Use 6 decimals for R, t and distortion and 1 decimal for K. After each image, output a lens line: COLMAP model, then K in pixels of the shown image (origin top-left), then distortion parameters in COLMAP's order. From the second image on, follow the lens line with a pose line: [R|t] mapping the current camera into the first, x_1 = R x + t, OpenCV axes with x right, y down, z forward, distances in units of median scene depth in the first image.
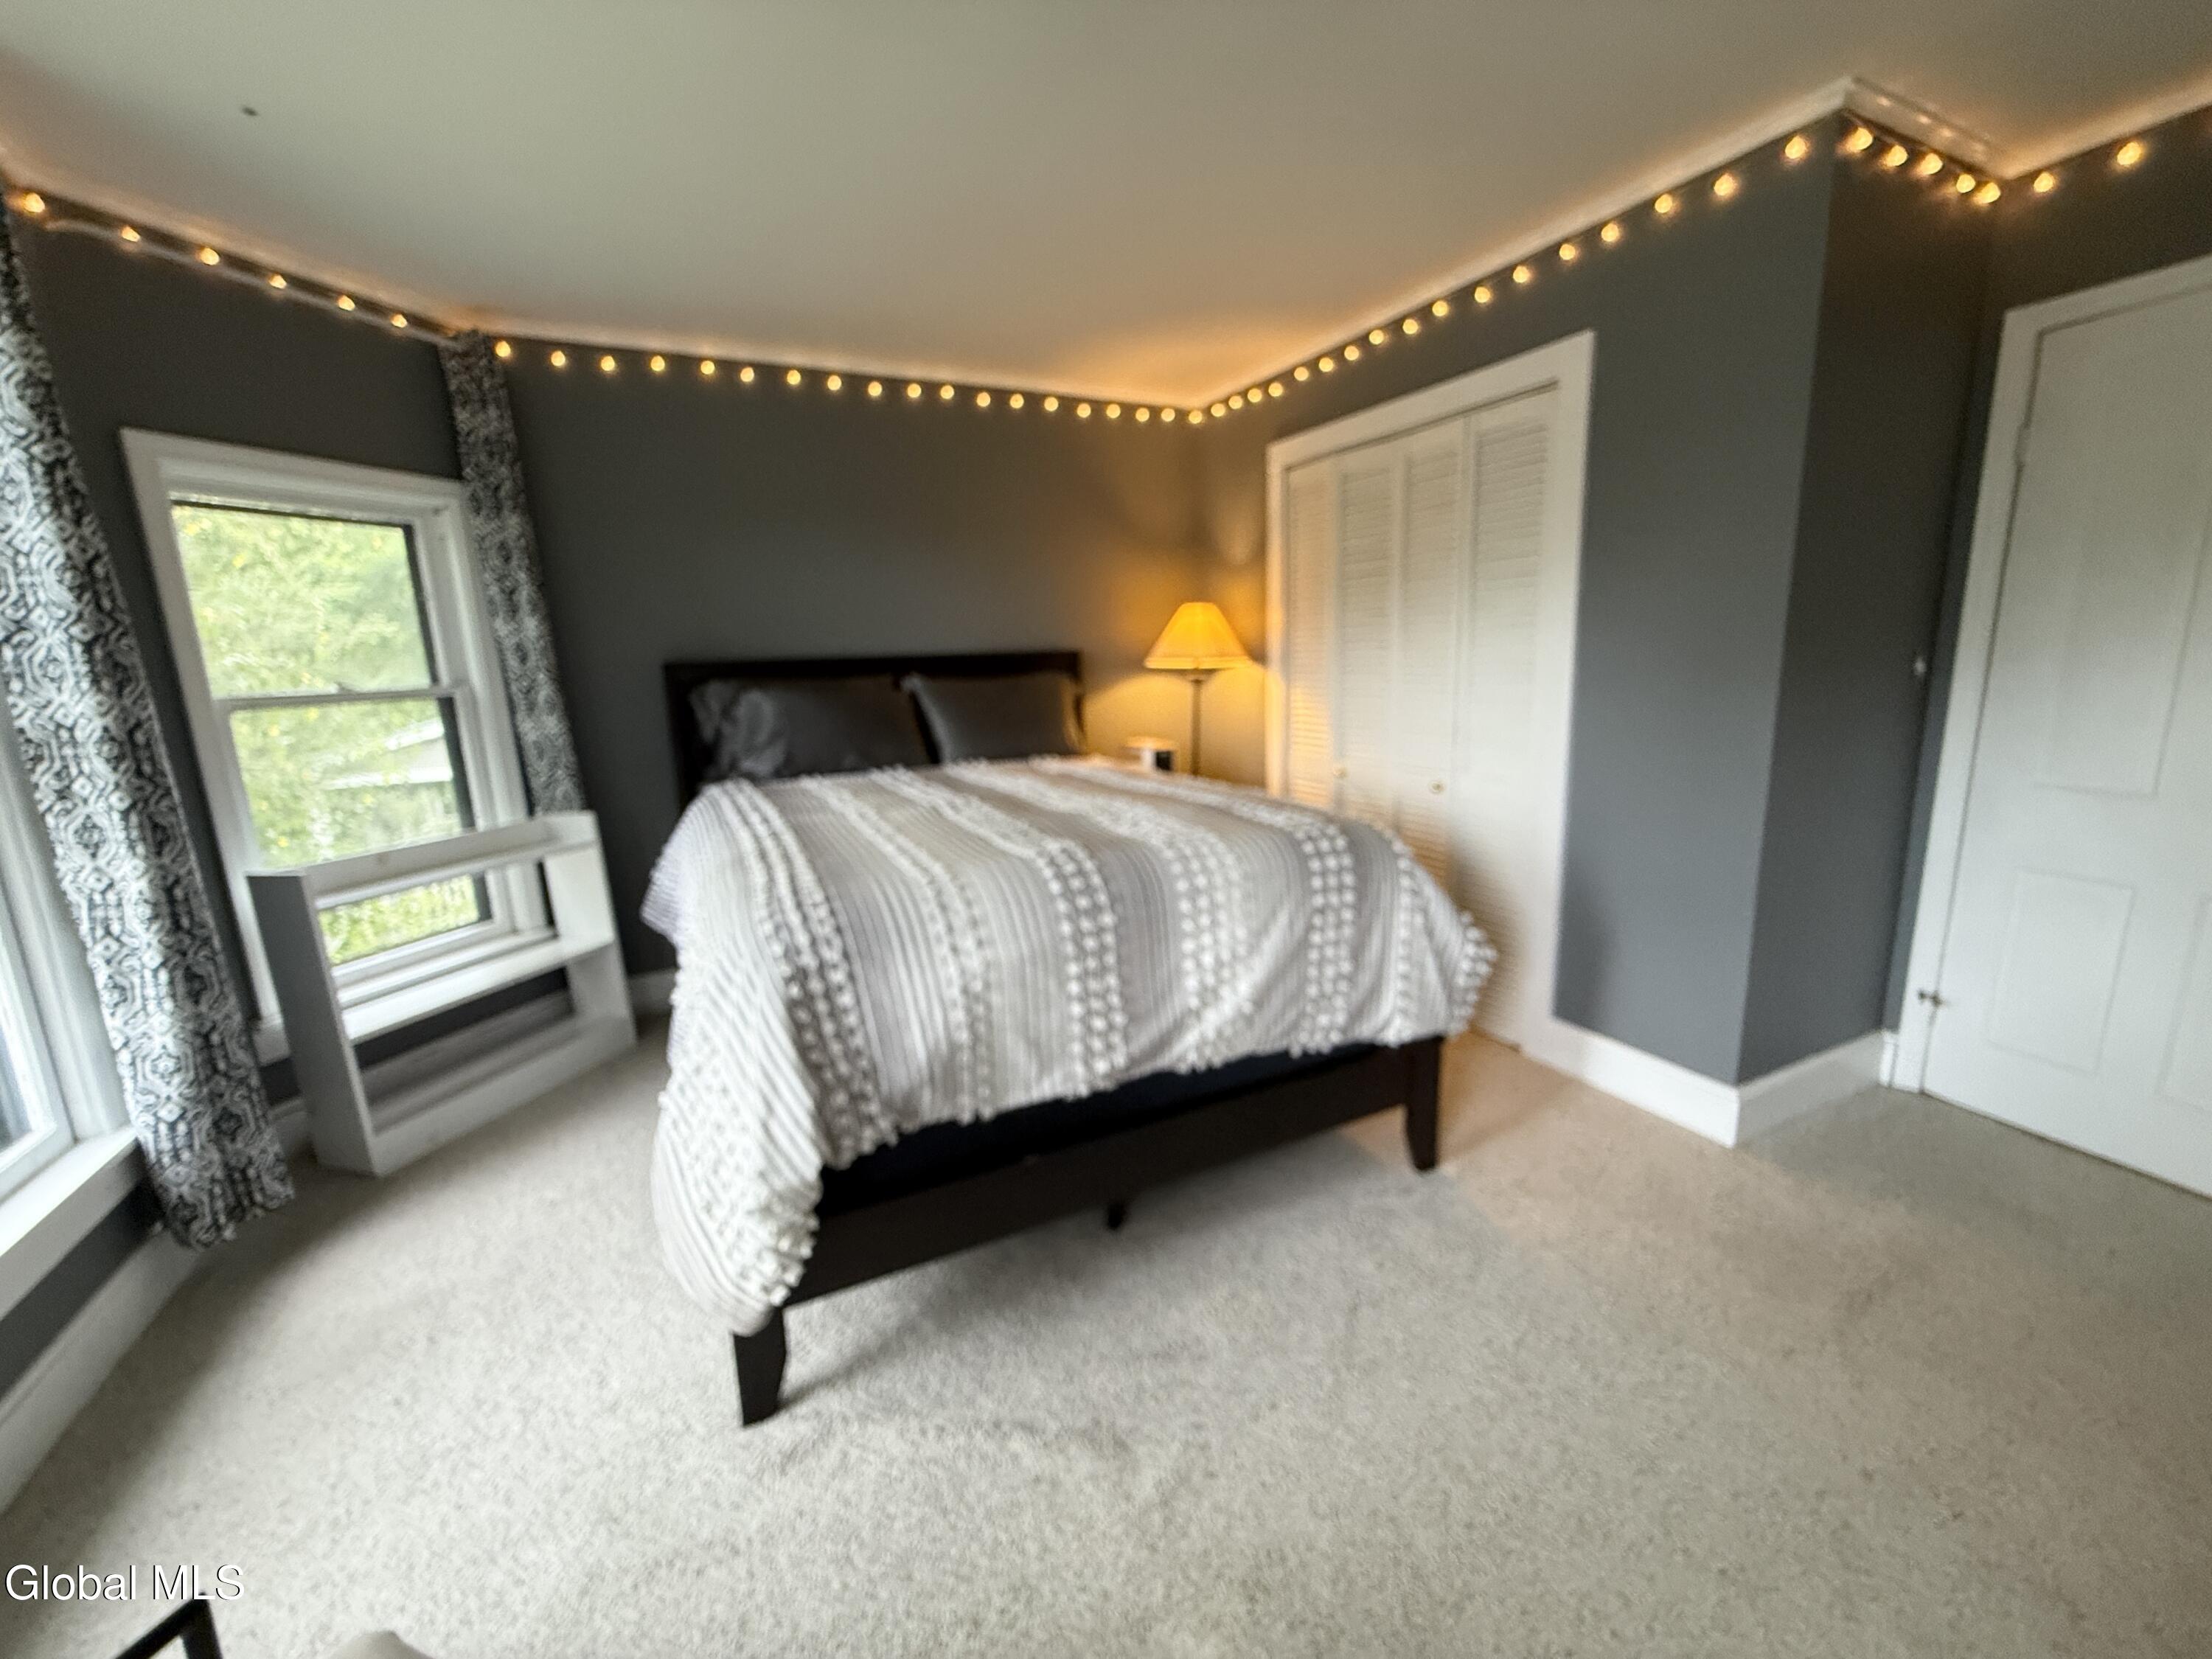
lens RADIAL K [[879.7, 0, 1079.9], [0, 879.7, 824.3], [0, 0, 1]] dist [-0.001703, 0.000376]
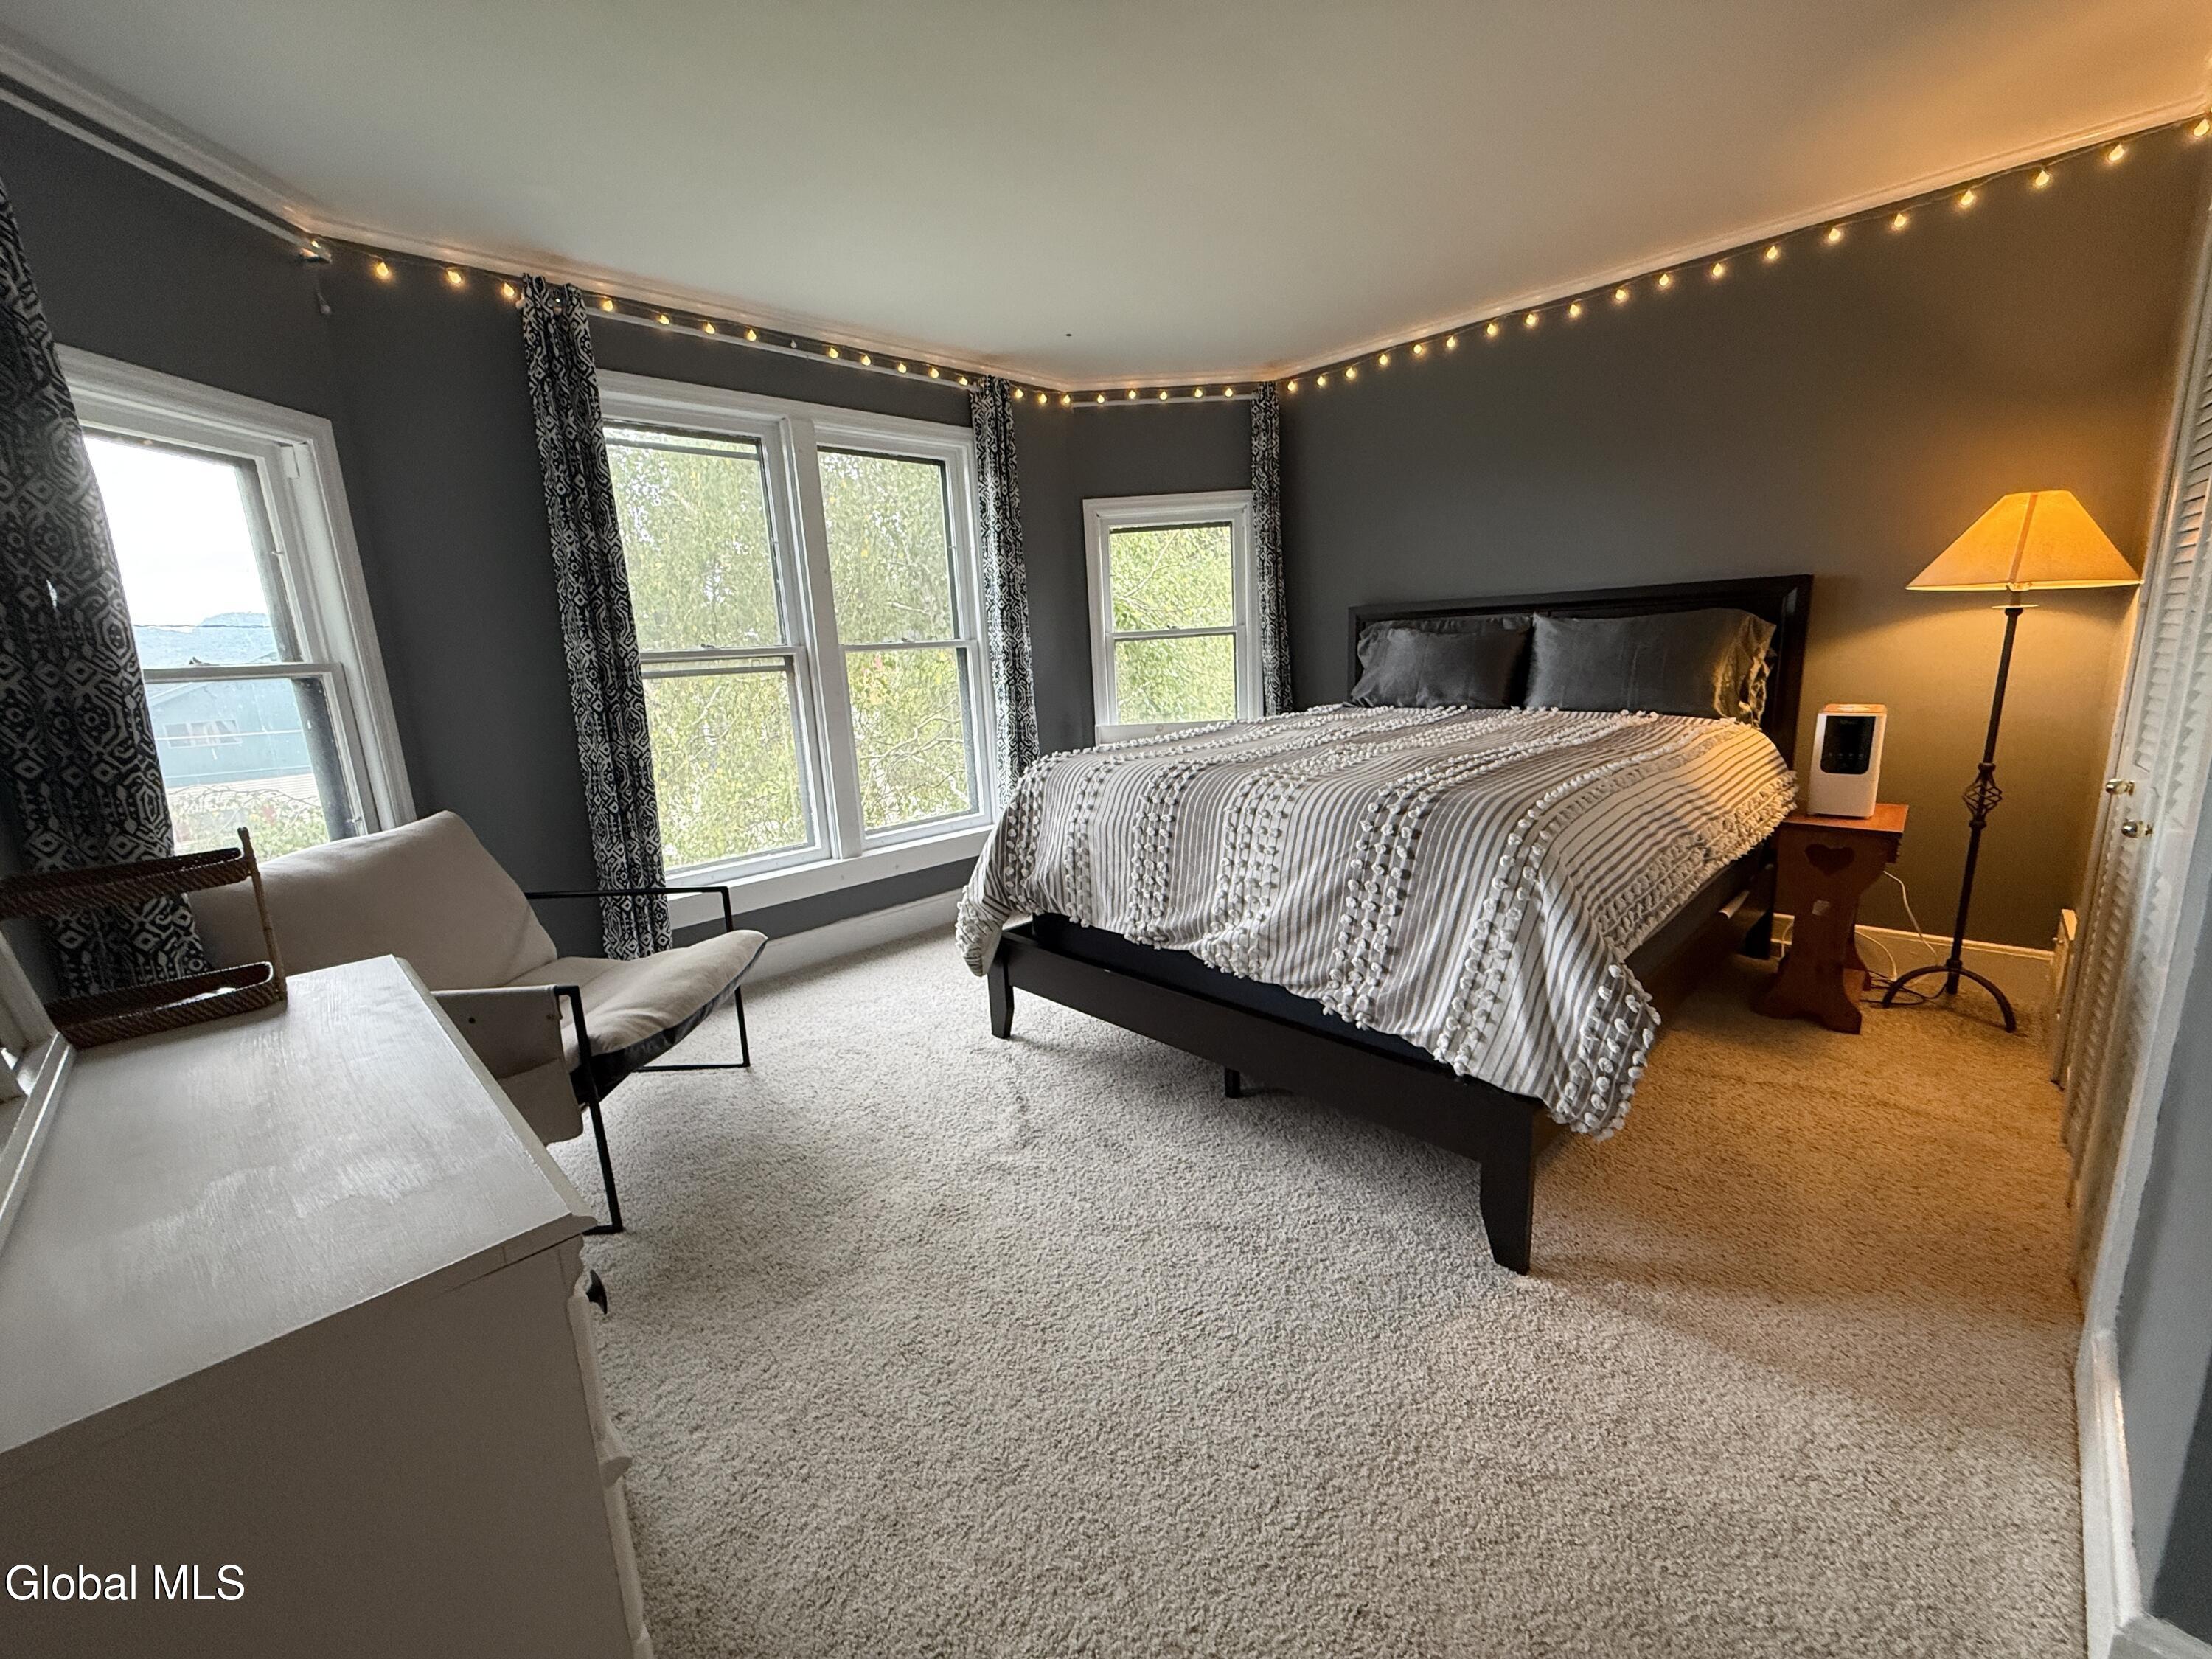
lens RADIAL K [[879.7, 0, 1106.9], [0, 879.7, 808.3], [0, 0, 1]] dist [-0.001703, 0.000376]
pose [[0.331624, 0.189557, -0.924172, 0.814674], [-0.140272, 0.978625, 0.150392, -0.056095], [0.932925, 0.079762, 0.351125, 0.333813]]
